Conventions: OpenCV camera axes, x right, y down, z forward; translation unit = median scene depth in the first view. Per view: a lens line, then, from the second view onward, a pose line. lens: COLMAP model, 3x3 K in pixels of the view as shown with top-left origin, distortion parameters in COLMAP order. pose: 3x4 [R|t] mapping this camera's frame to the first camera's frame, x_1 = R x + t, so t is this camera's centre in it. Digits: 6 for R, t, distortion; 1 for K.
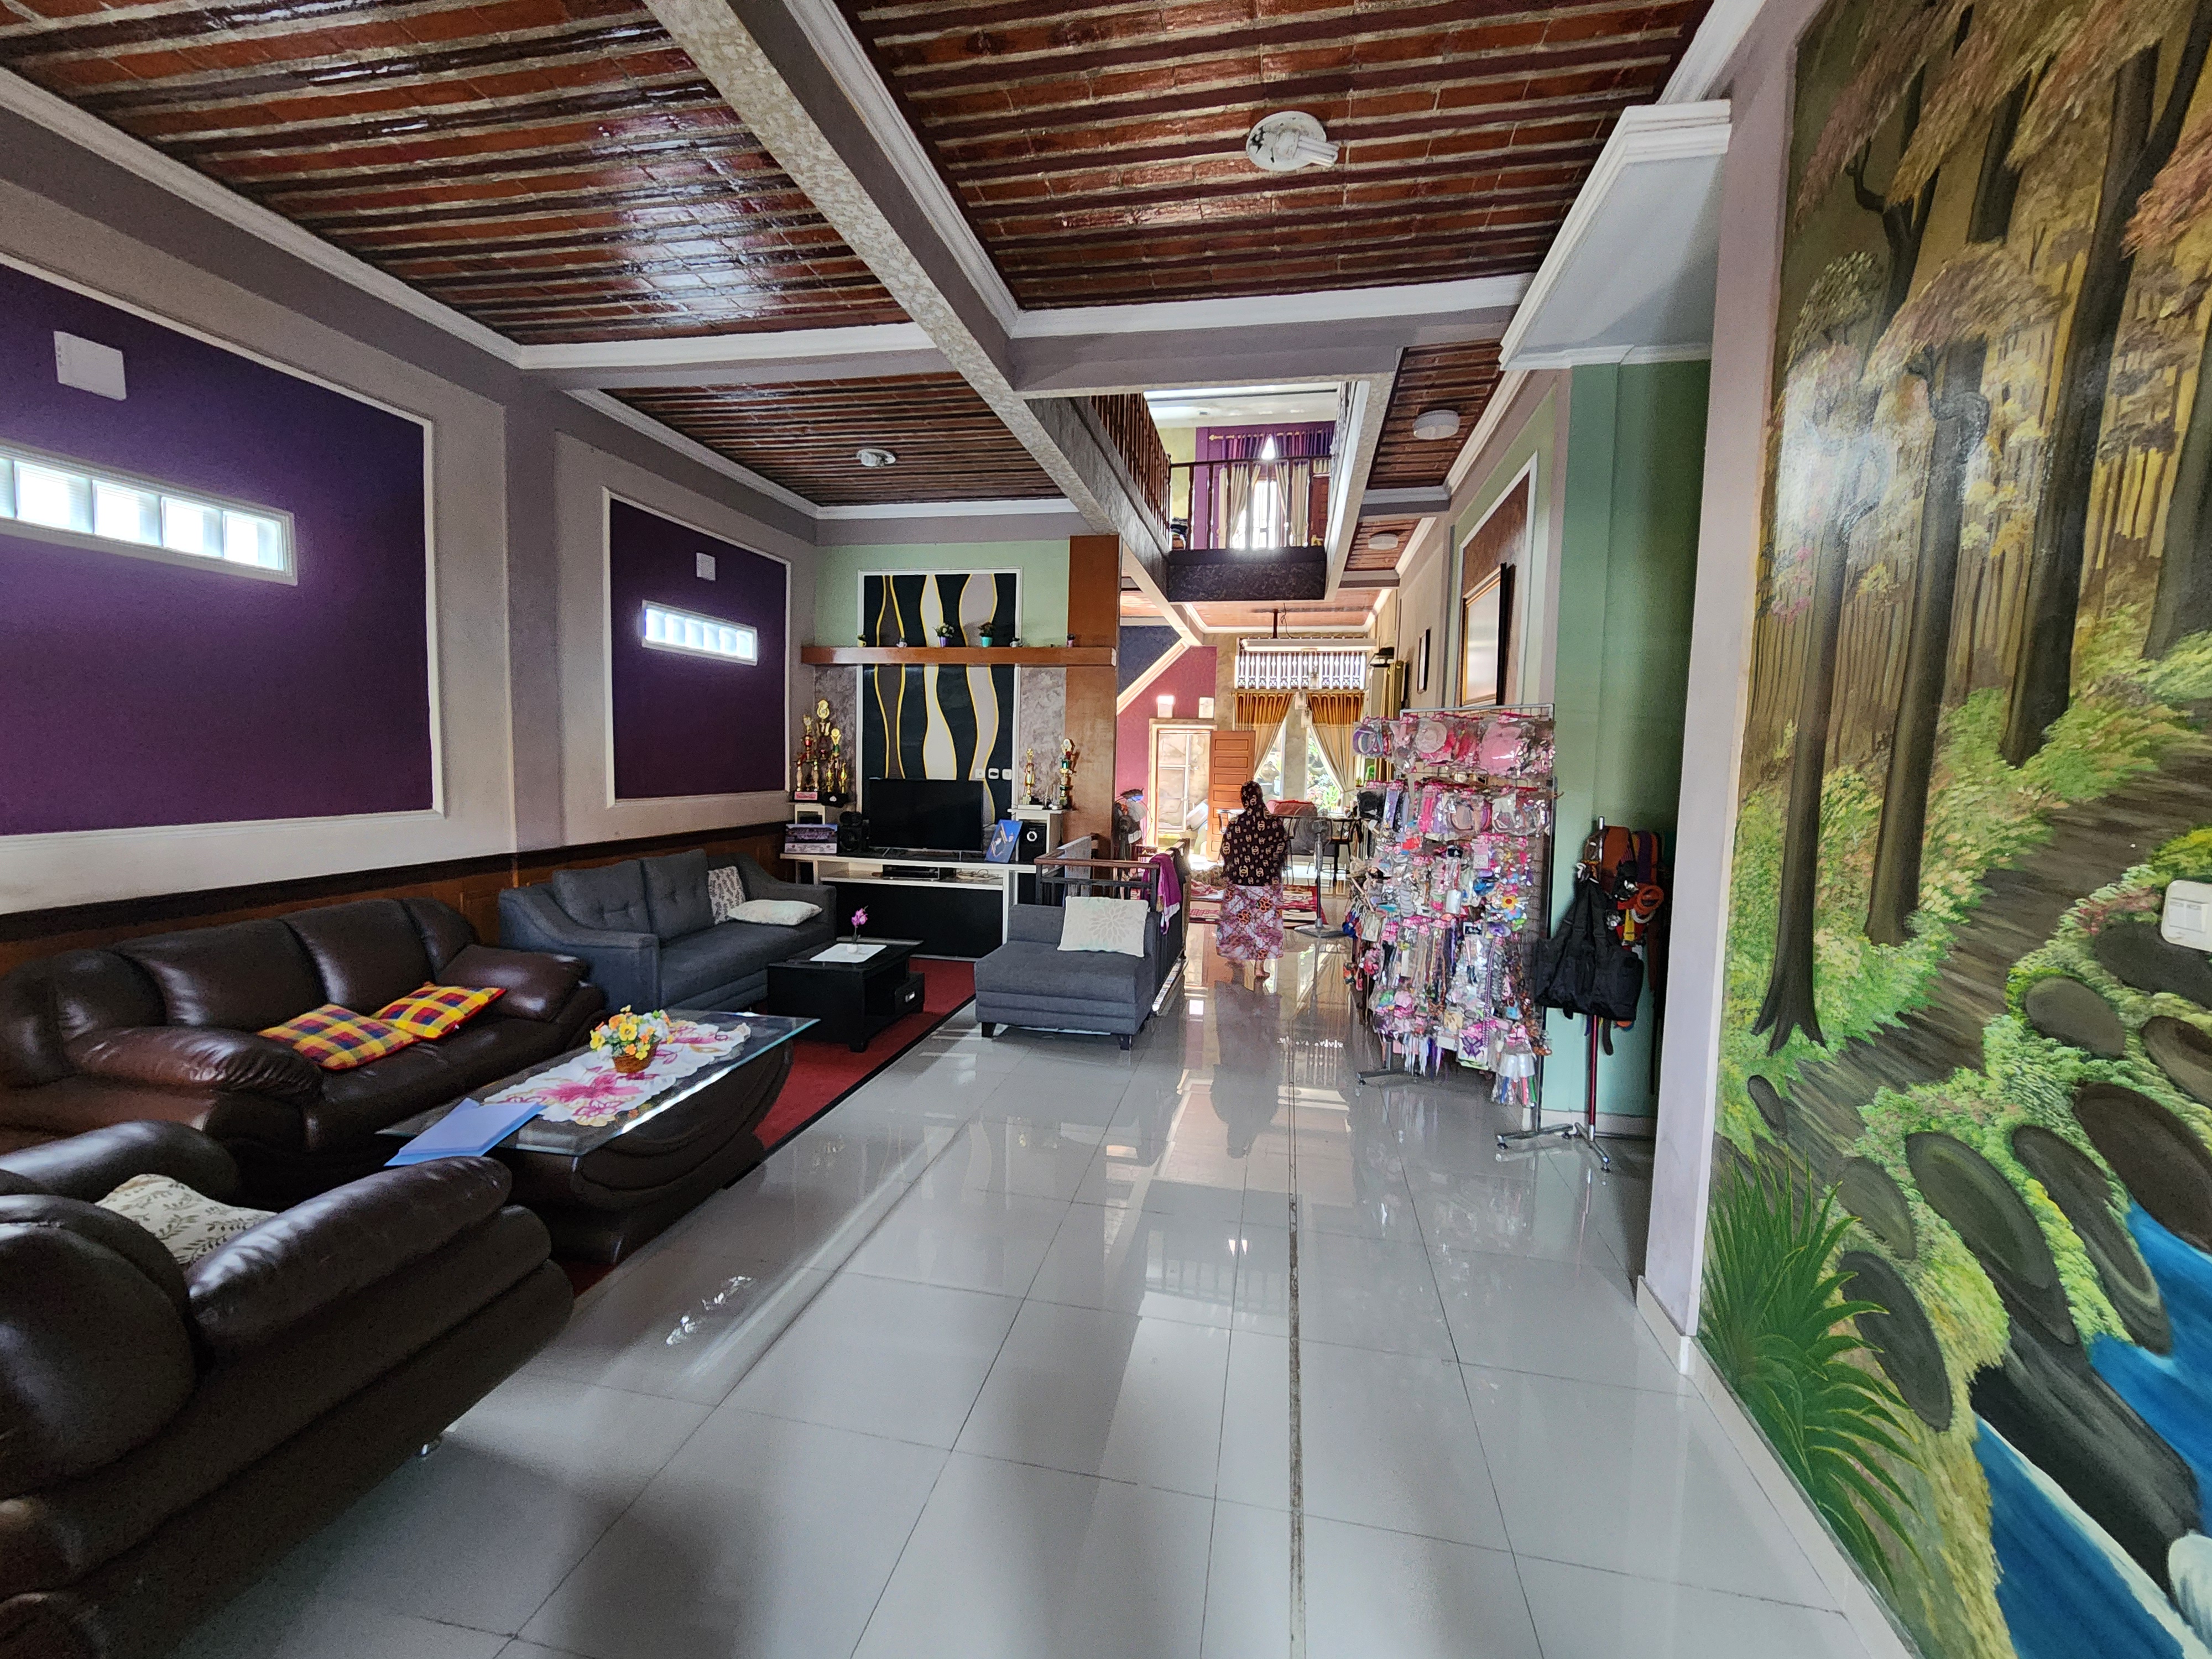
lens RADIAL K [[907.5, 0, 1106.0], [0, 907.5, 829.5], [0, 0, 1]] dist [0.000563, 0.000188]
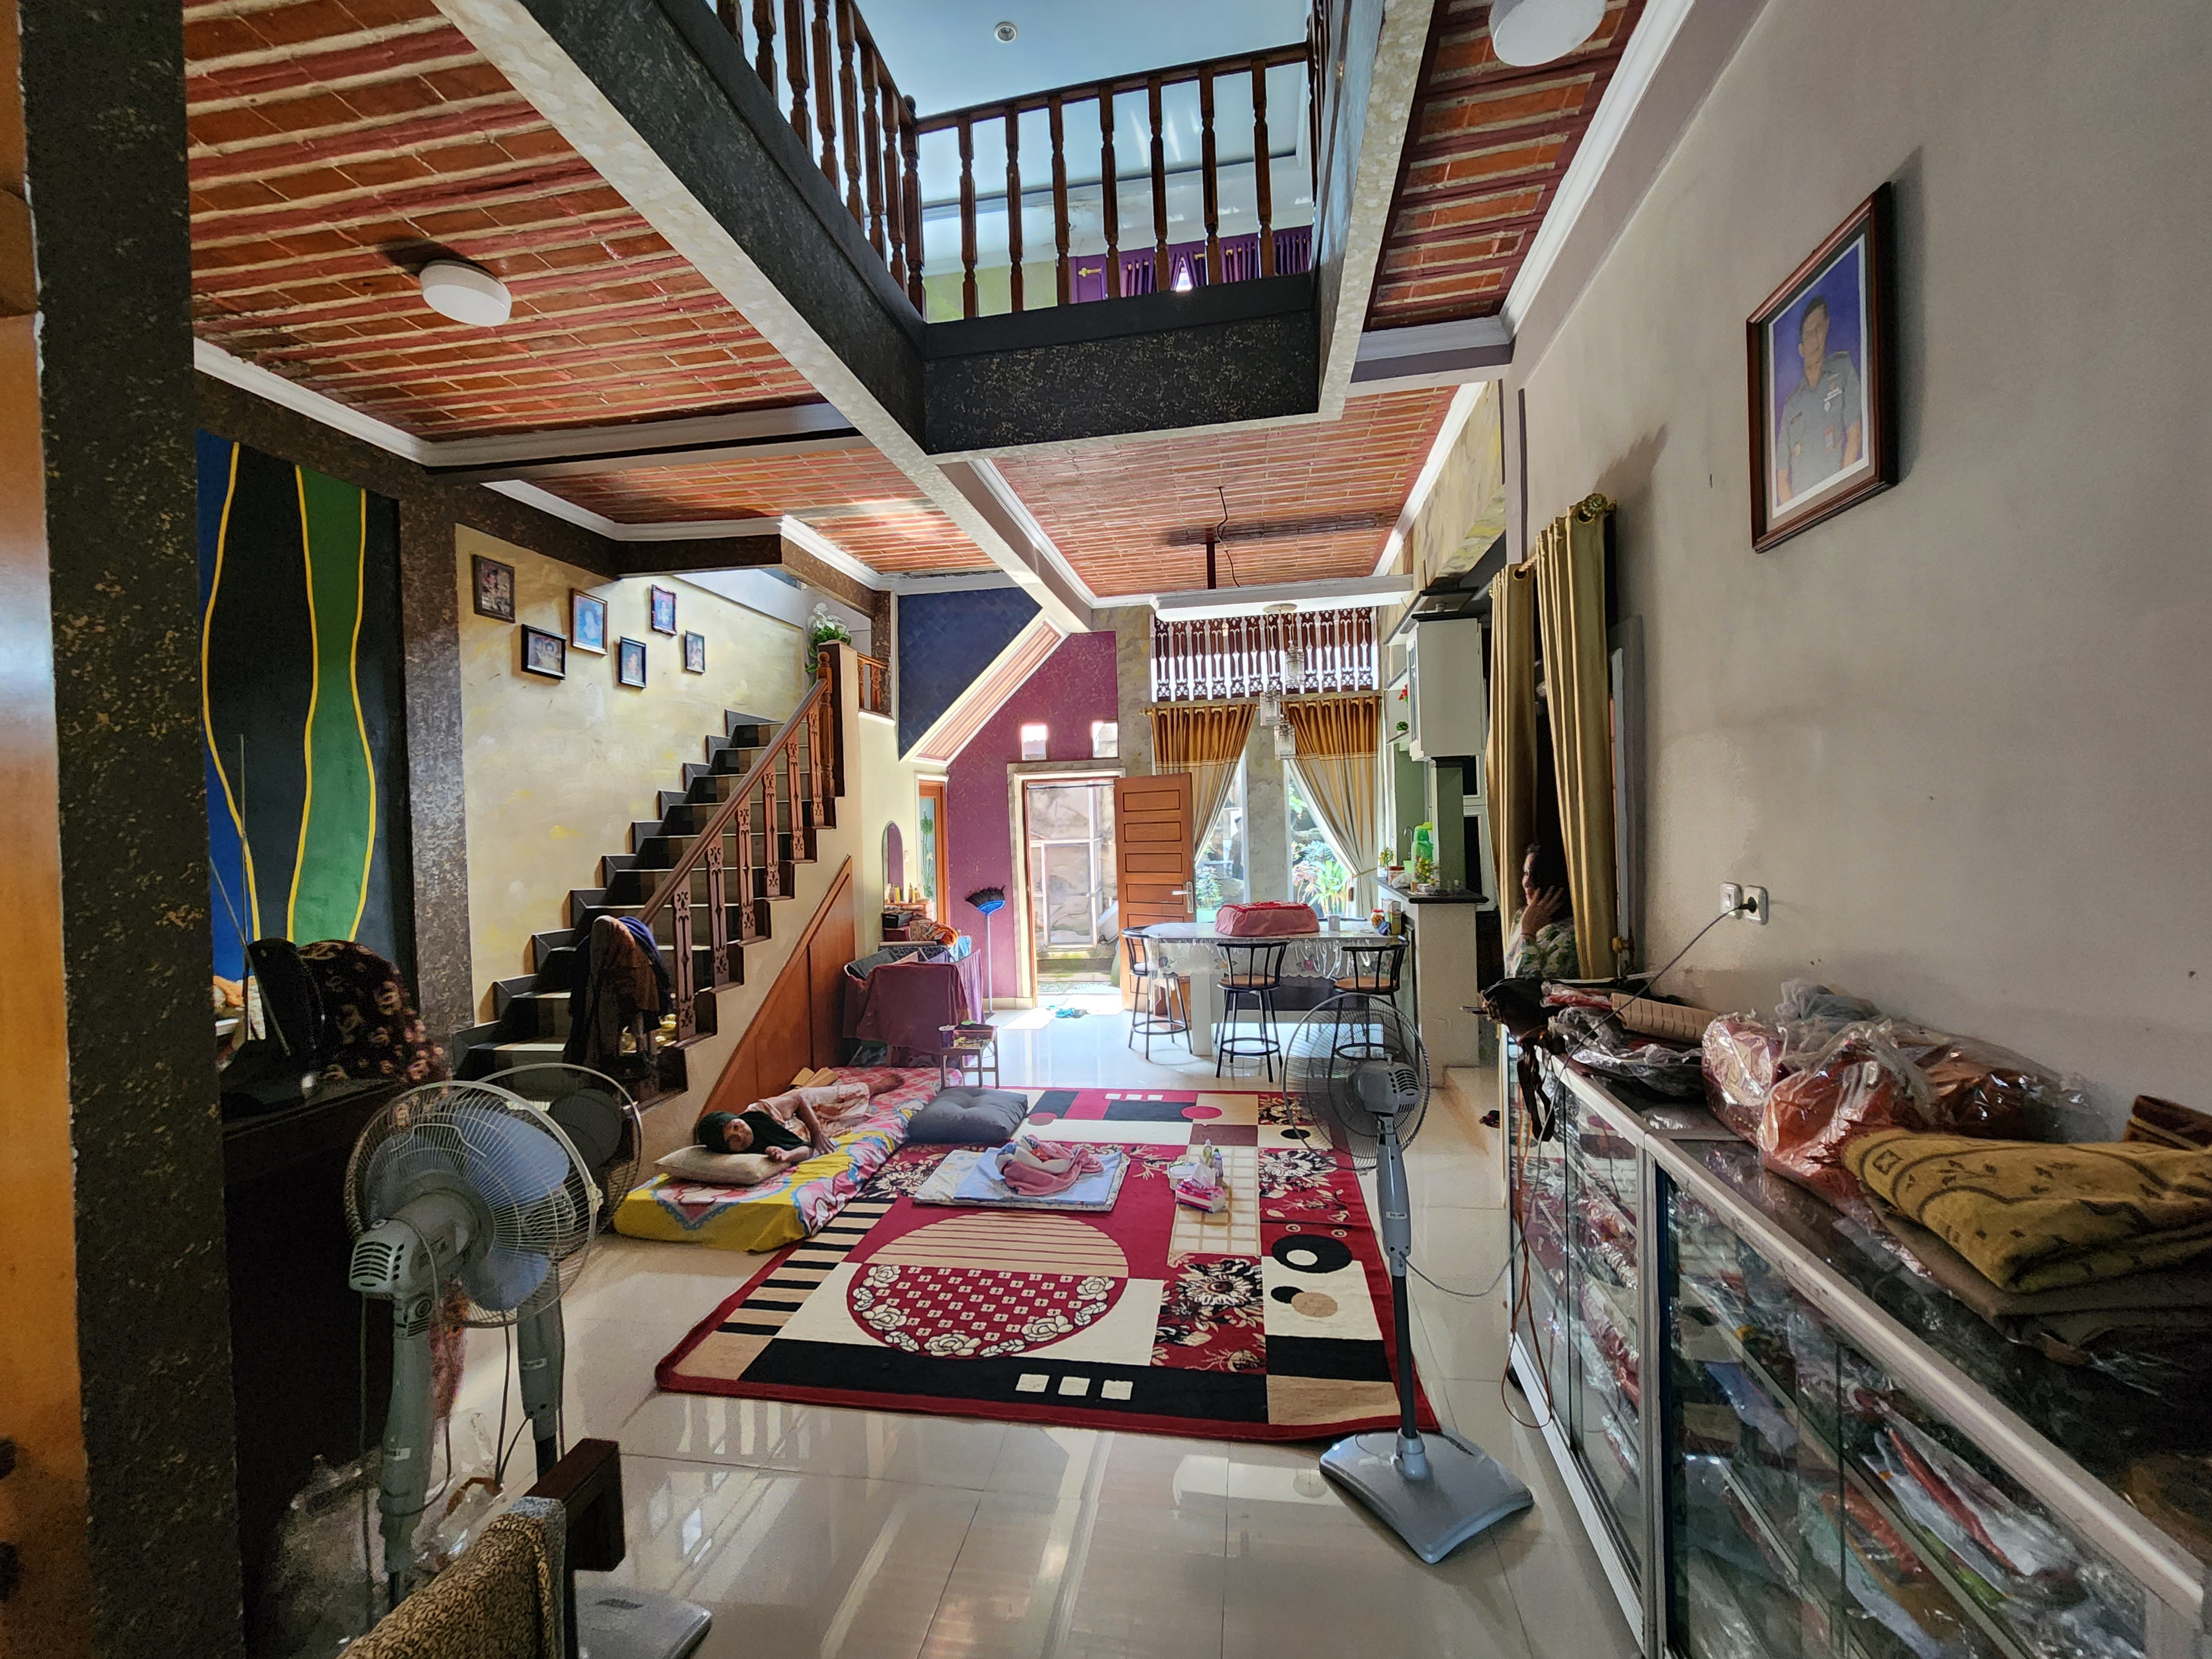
lens RADIAL K [[907.5, 0, 1106.0], [0, 907.5, 829.5], [0, 0, 1]] dist [0.000563, 0.000188]
pose [[0.997783, -0.058428, 0.031875, 0.091815], [0.060453, 0.995934, -0.066797, -0.041295], [-0.027842, 0.068575, 0.997257, 0.449579]]
